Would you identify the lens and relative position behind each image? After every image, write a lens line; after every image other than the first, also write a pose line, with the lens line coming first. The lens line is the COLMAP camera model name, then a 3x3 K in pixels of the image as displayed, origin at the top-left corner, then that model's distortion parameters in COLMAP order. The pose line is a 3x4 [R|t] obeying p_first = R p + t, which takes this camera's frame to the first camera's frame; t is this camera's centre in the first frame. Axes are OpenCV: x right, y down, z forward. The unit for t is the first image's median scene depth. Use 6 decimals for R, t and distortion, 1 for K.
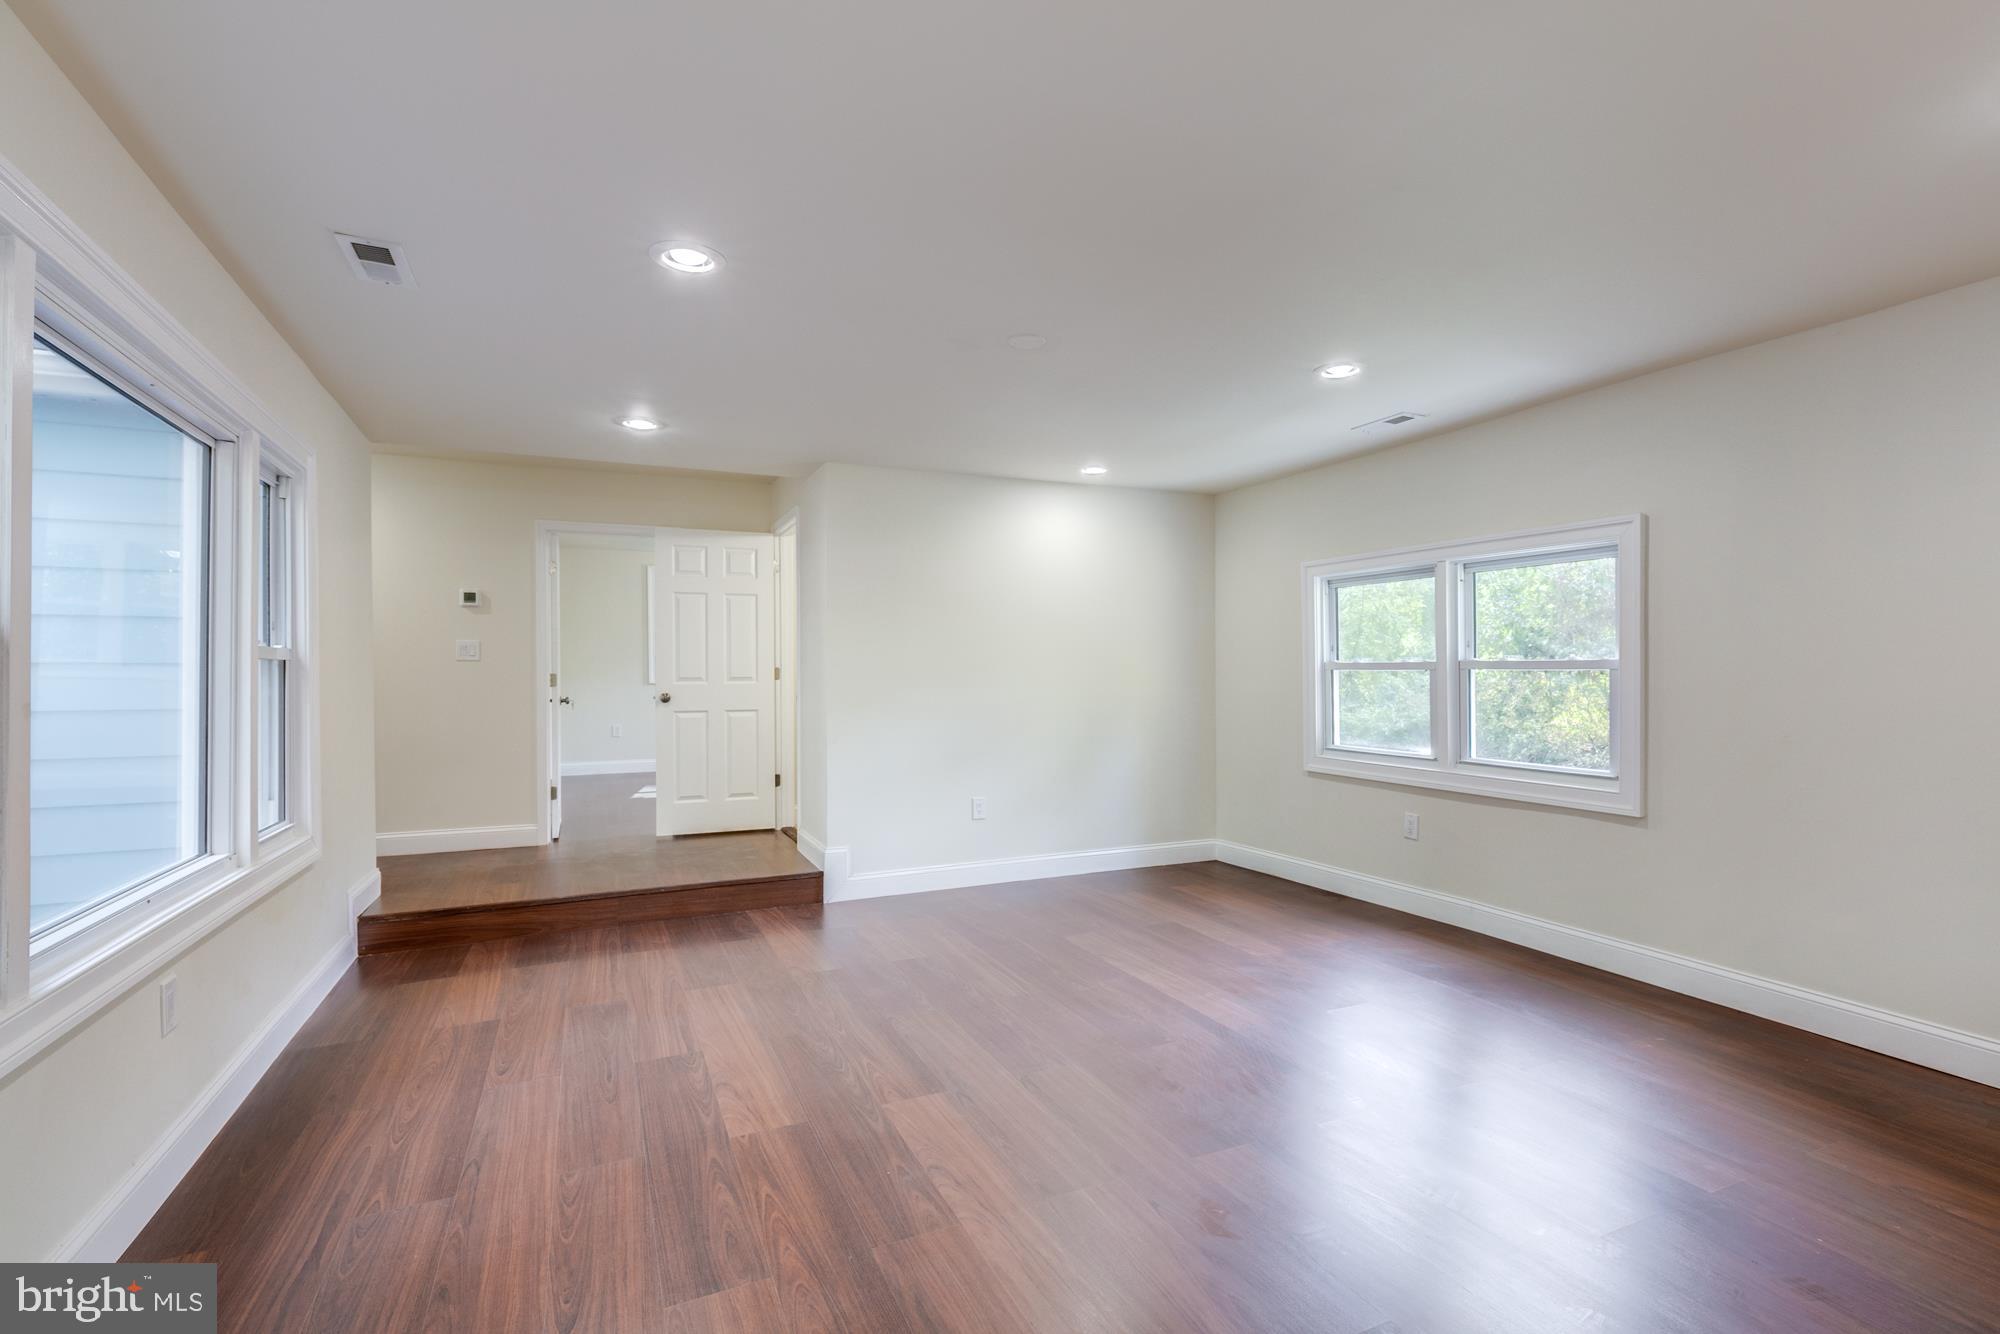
lens RADIAL K [[919.2, 0, 1016.4], [0, 919.2, 671.0], [0, 0, 1]] dist [0.003704, -0.000908]
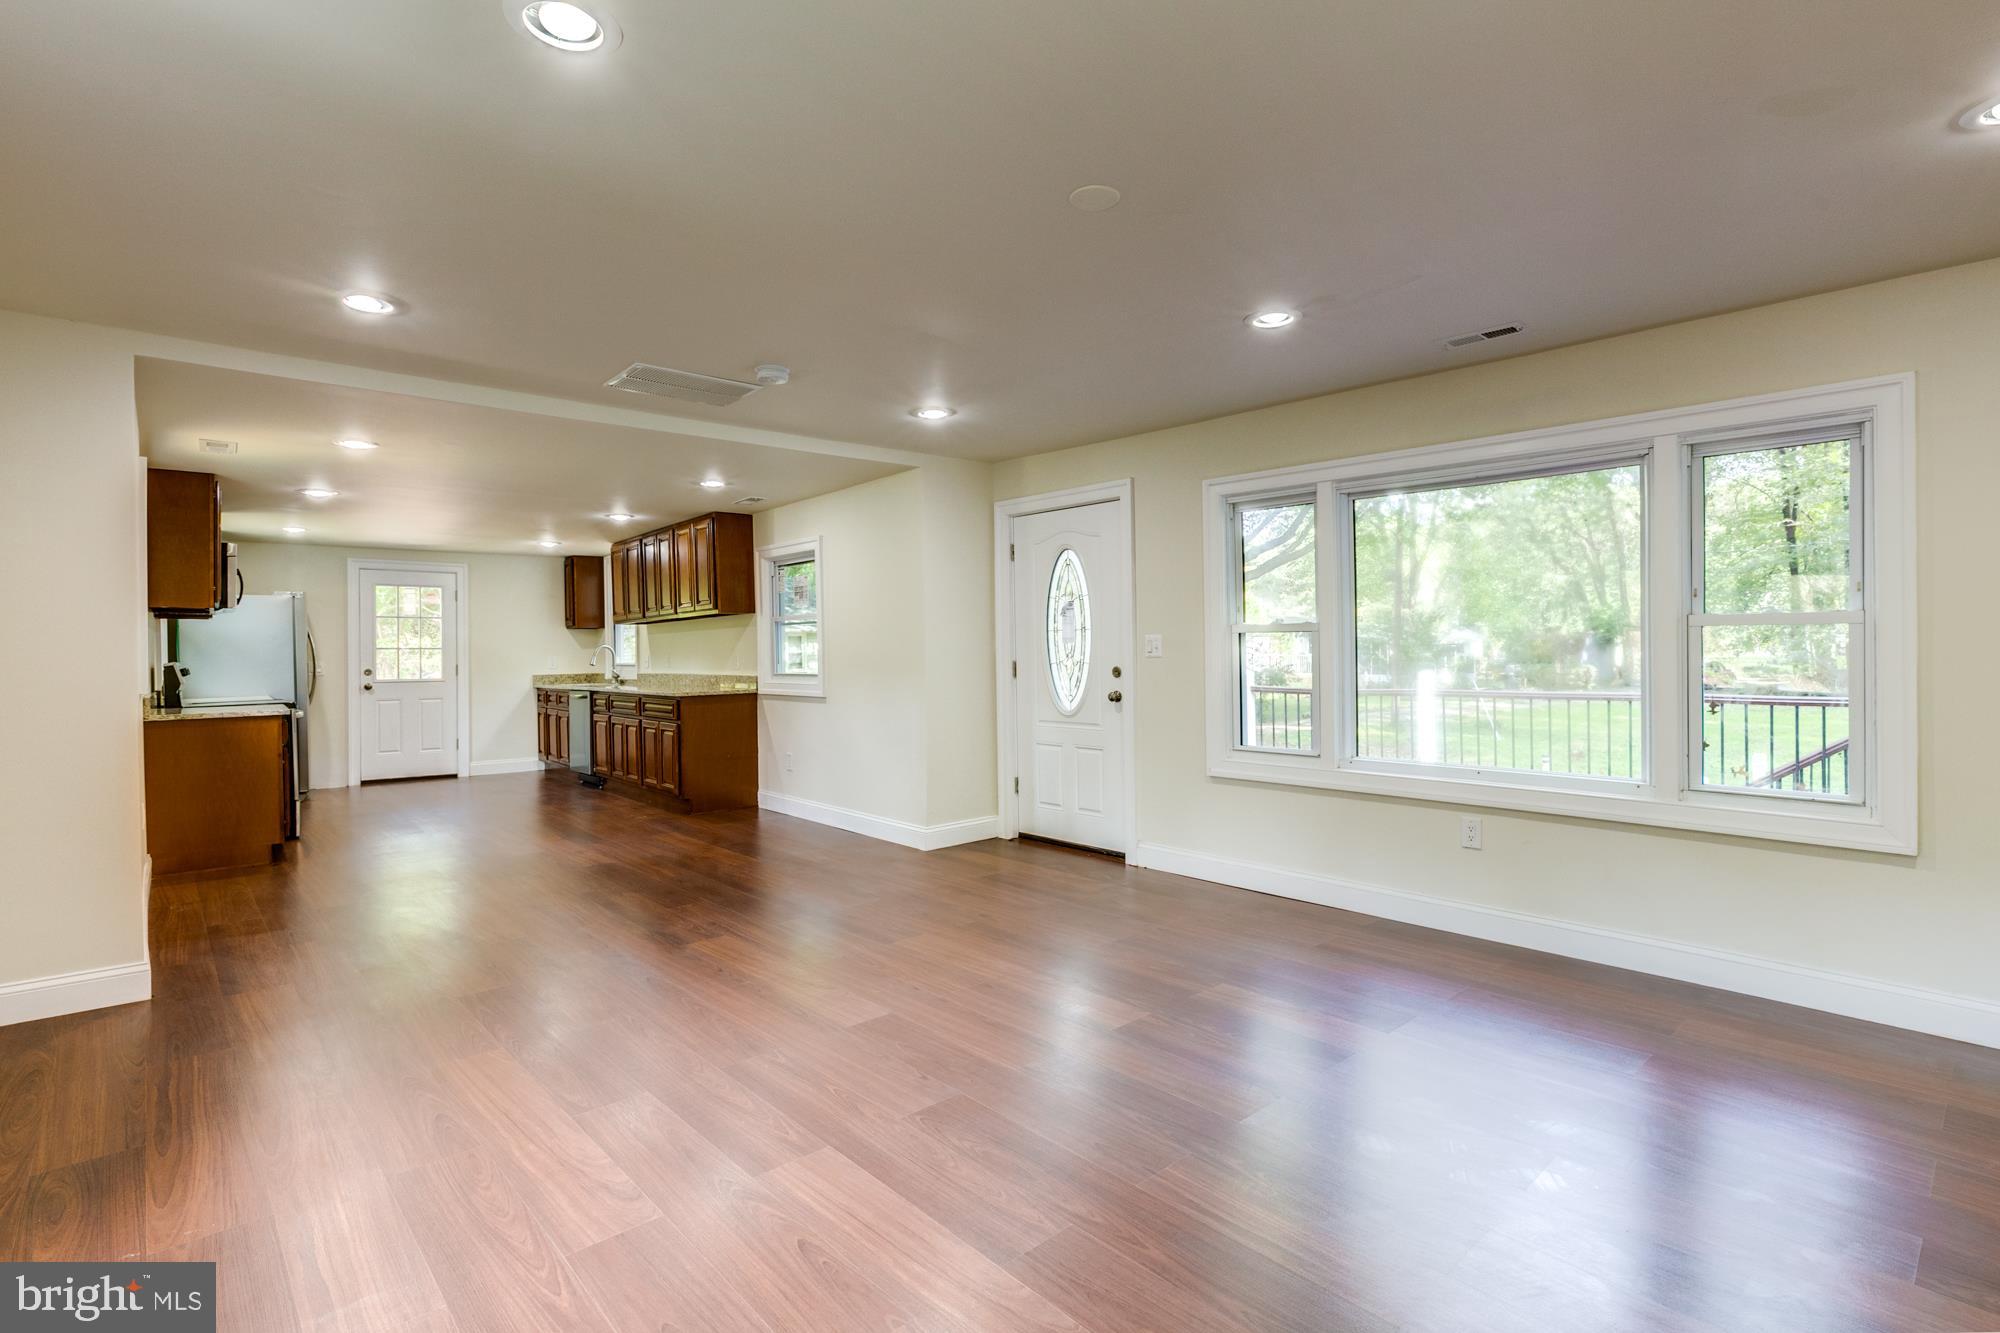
lens RADIAL K [[955.8, 0, 1021.4], [0, 955.8, 649.5], [0, 0, 1]] dist [-0.009707, 0.000619]
pose [[-0.949662, 0.012562, -0.313026, 0.275851], [0.013318, 0.999911, -0.000276, 0.003289], [0.312995, -0.004431, -0.949745, 1.503661]]
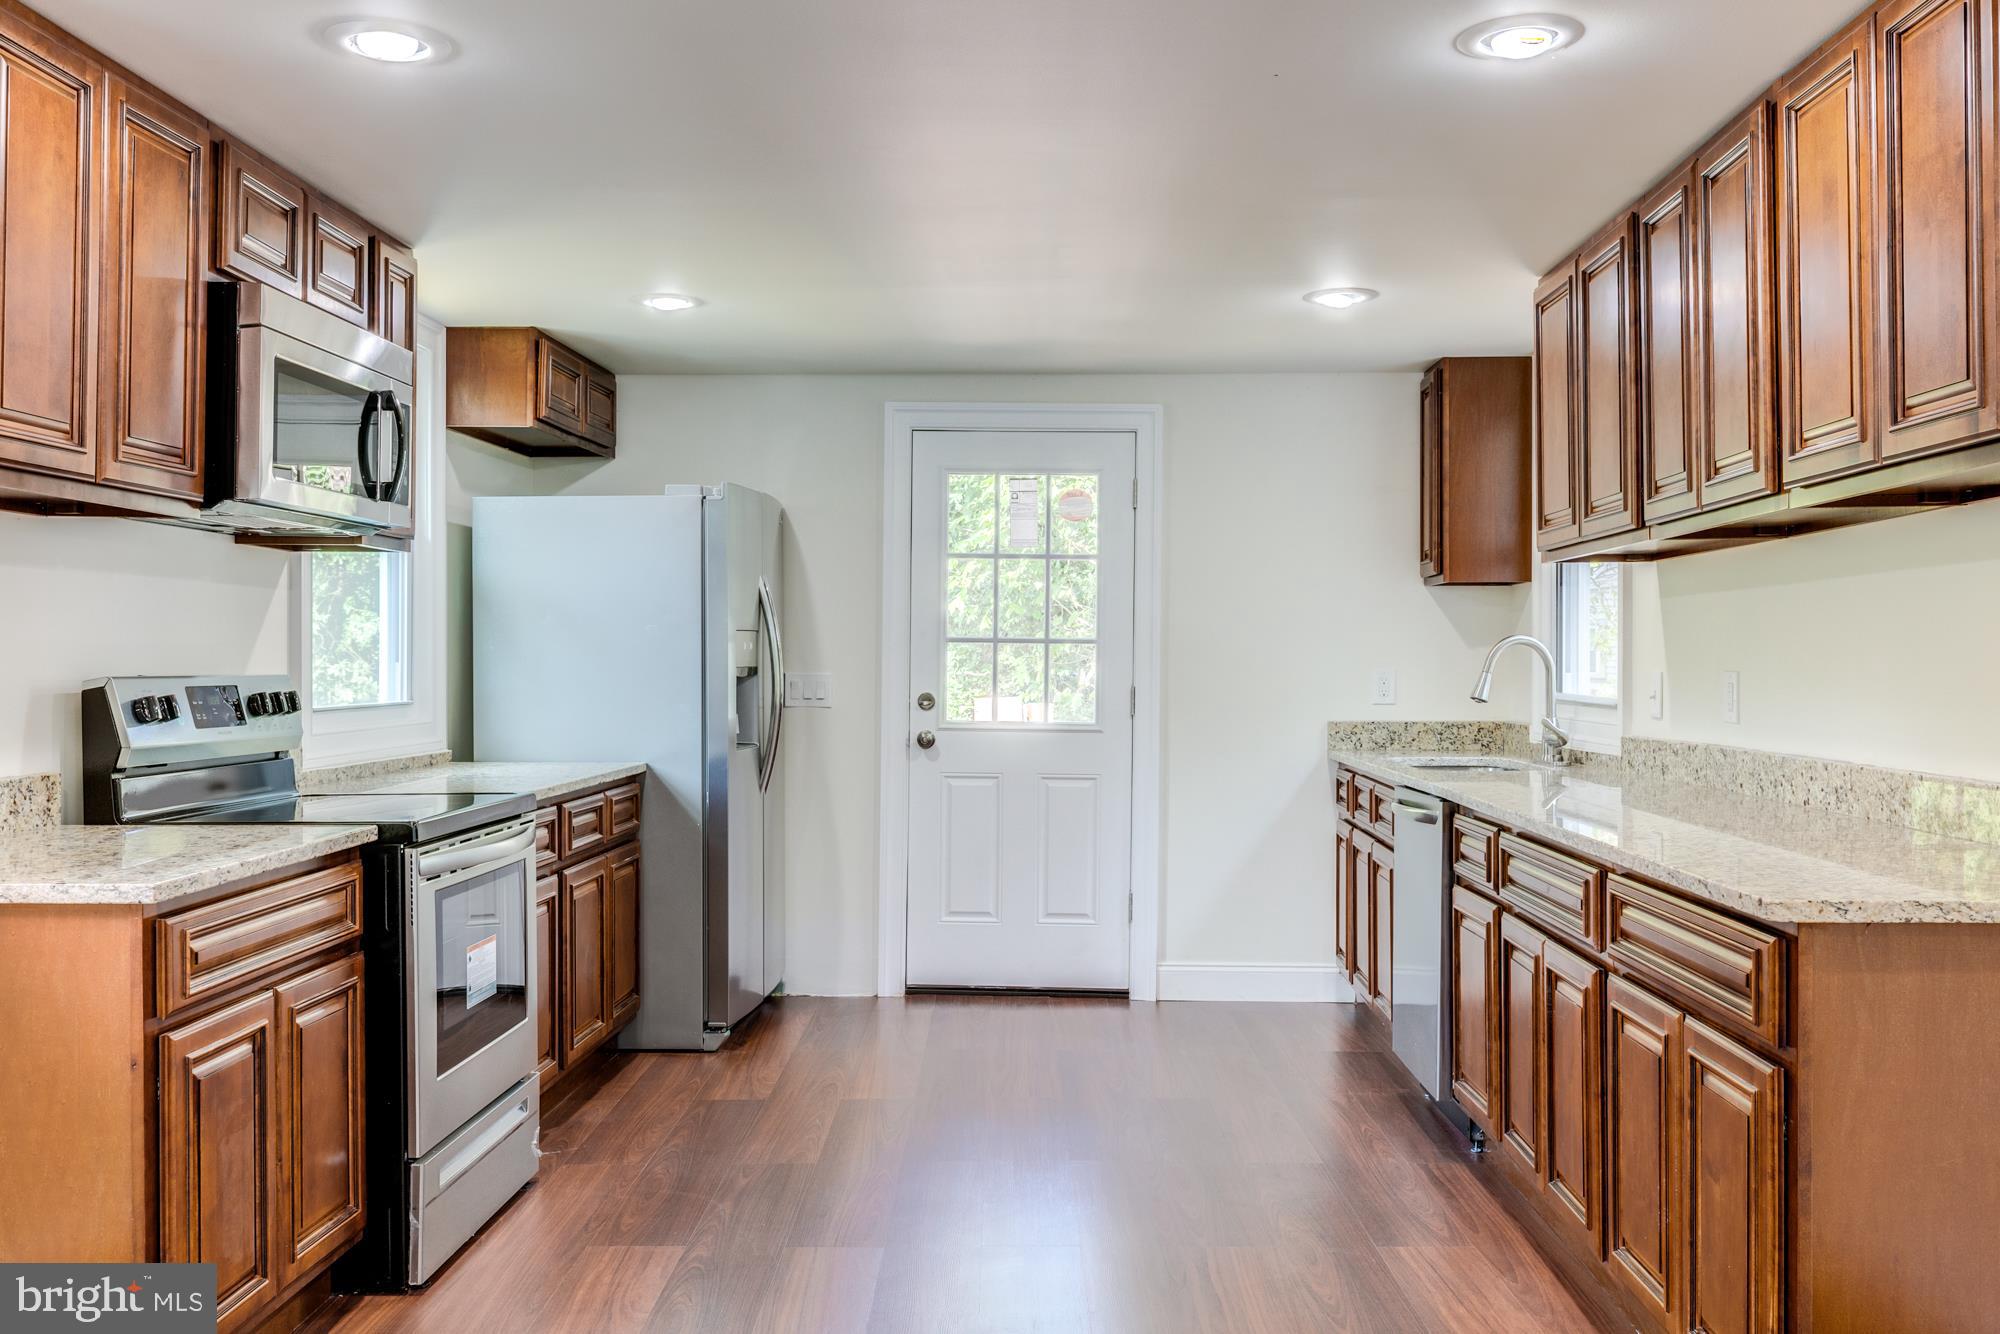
lens RADIAL K [[1731.3, 0, 1003.5], [0, 1731.3, 660.8], [0, 0, 1]] dist [0.007489, 0.011652]
pose [[-0.906650, -0.004093, 0.421863, 0.324638], [-0.002713, 0.999989, 0.003872, -0.007800], [-0.421874, 0.002366, -0.906651, 0.158436]]
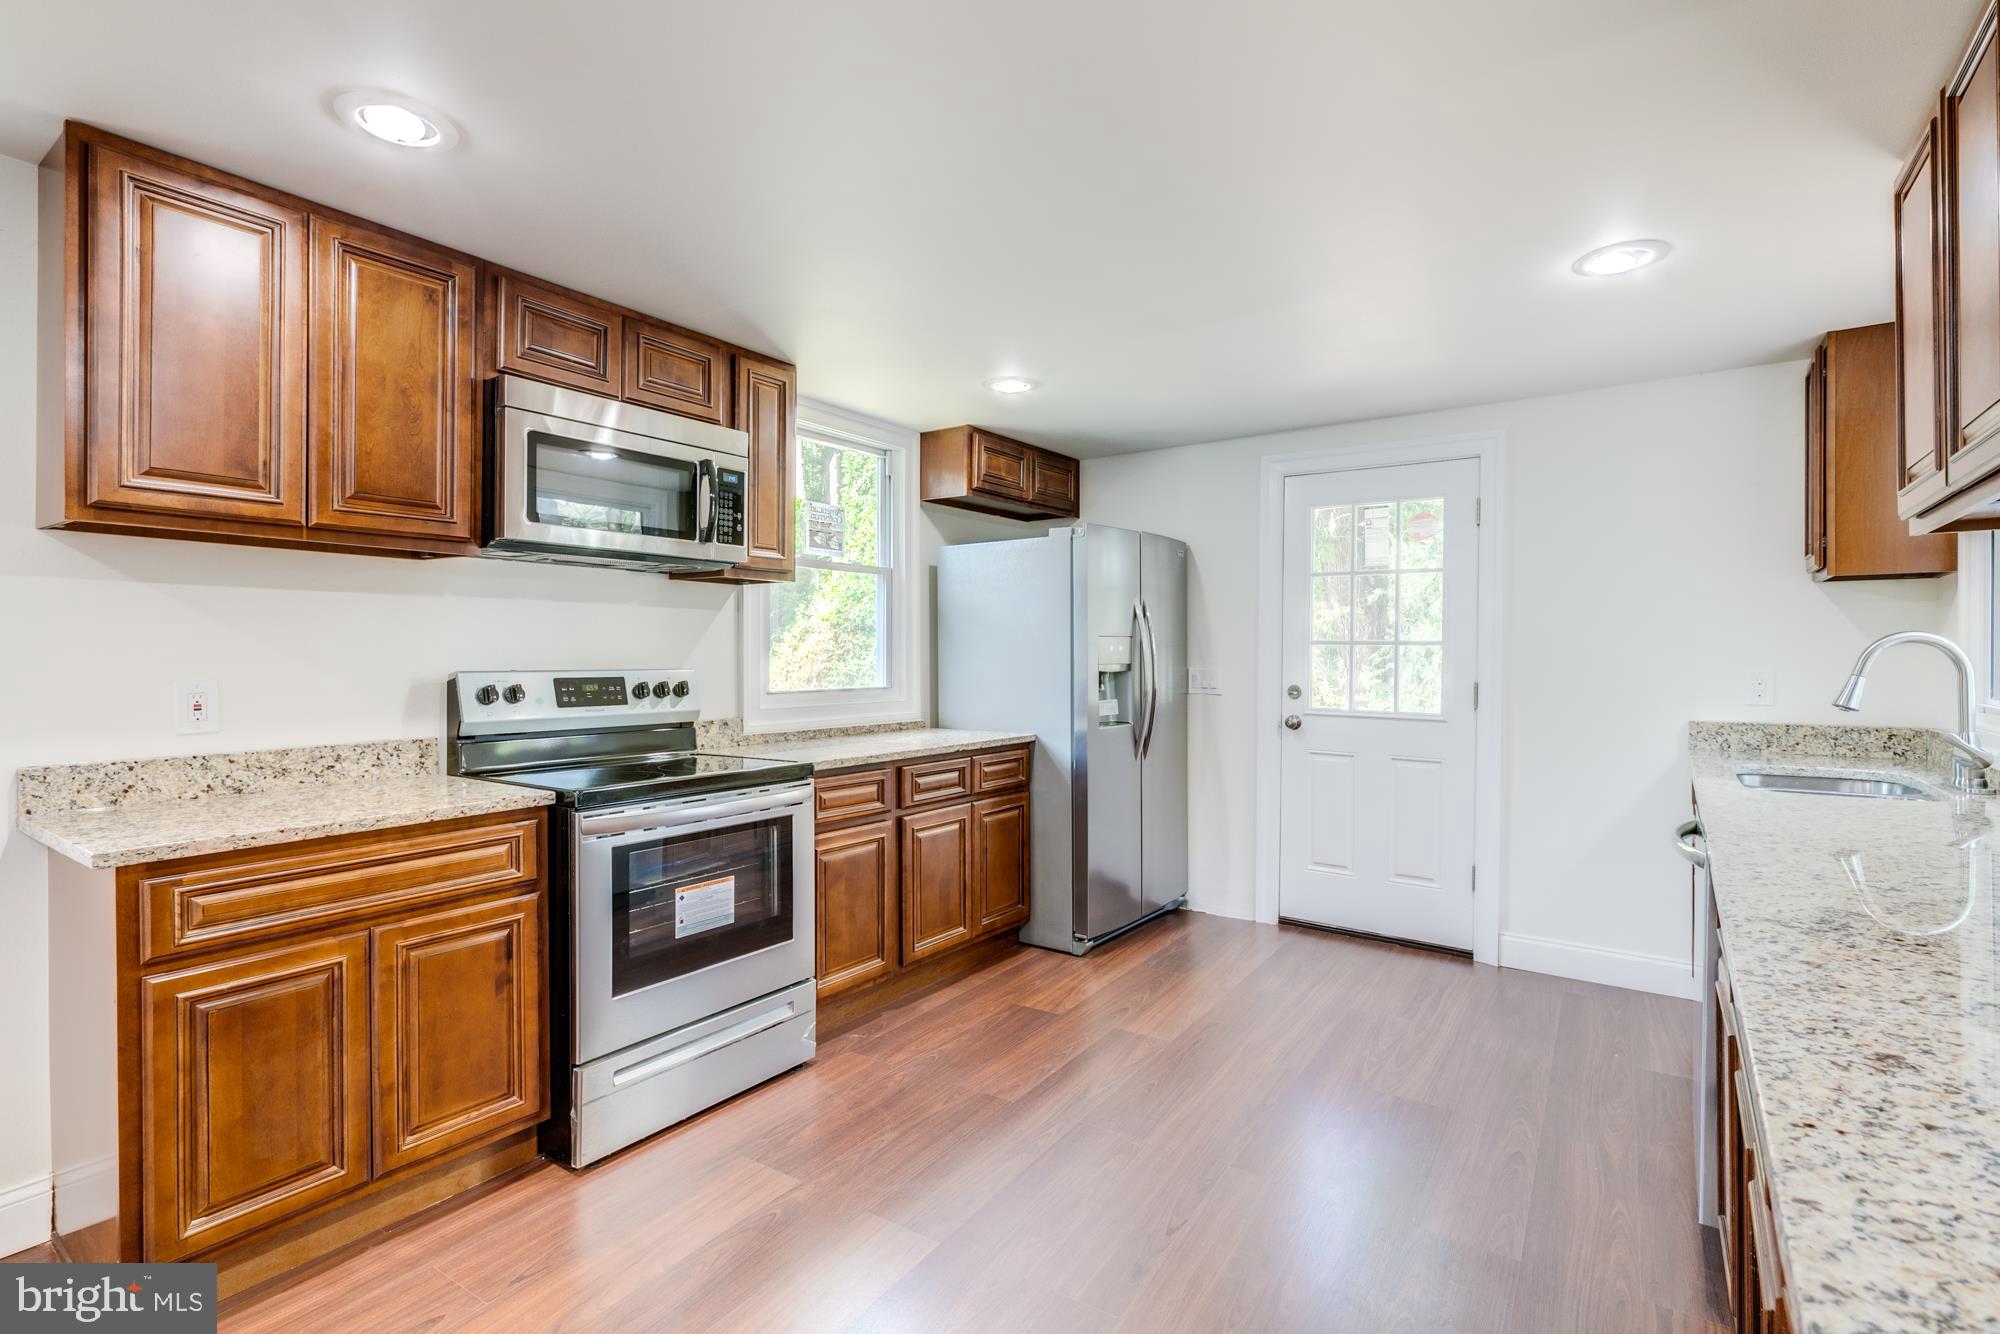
lens RADIAL K [[919.2, 0, 1020.1], [0, 919.2, 657.0], [0, 0, 1]] dist [0.003704, -0.000908]
pose [[-0.531531, -0.005111, 0.847023, 0.333057], [-0.001743, 0.999986, 0.004940, -0.008978], [-0.847037, 0.001149, -0.531533, -0.458403]]
